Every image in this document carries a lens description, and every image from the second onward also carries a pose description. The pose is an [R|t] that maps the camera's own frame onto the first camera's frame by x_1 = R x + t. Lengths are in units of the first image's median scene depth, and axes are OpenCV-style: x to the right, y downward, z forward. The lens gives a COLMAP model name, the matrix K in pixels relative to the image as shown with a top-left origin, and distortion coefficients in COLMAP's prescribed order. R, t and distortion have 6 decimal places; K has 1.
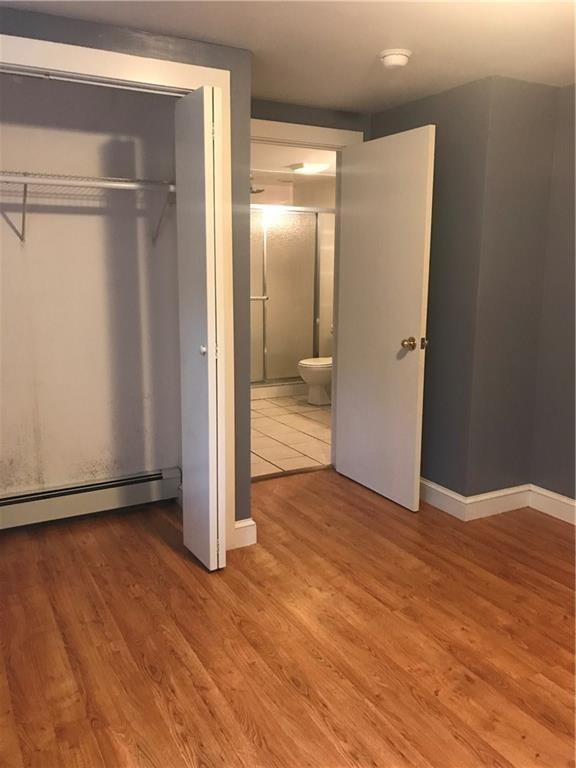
lens RADIAL K [[633.4, 0, 282.5], [0, 633.4, 381.9], [0, 0, 1]] dist [0.038713, -0.028629]
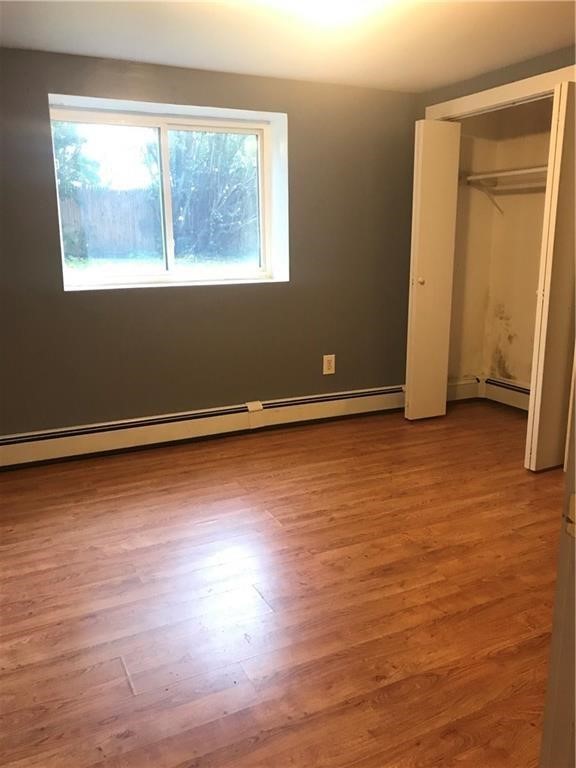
lens RADIAL K [[633.4, 0, 286.2], [0, 633.4, 385.5], [0, 0, 1]] dist [0.038713, -0.028629]
pose [[-0.053719, 0.224886, -0.972903, 1.506137], [-0.170928, 0.957859, 0.230846, -0.101644], [0.983818, 0.178697, -0.013015, 0.685204]]
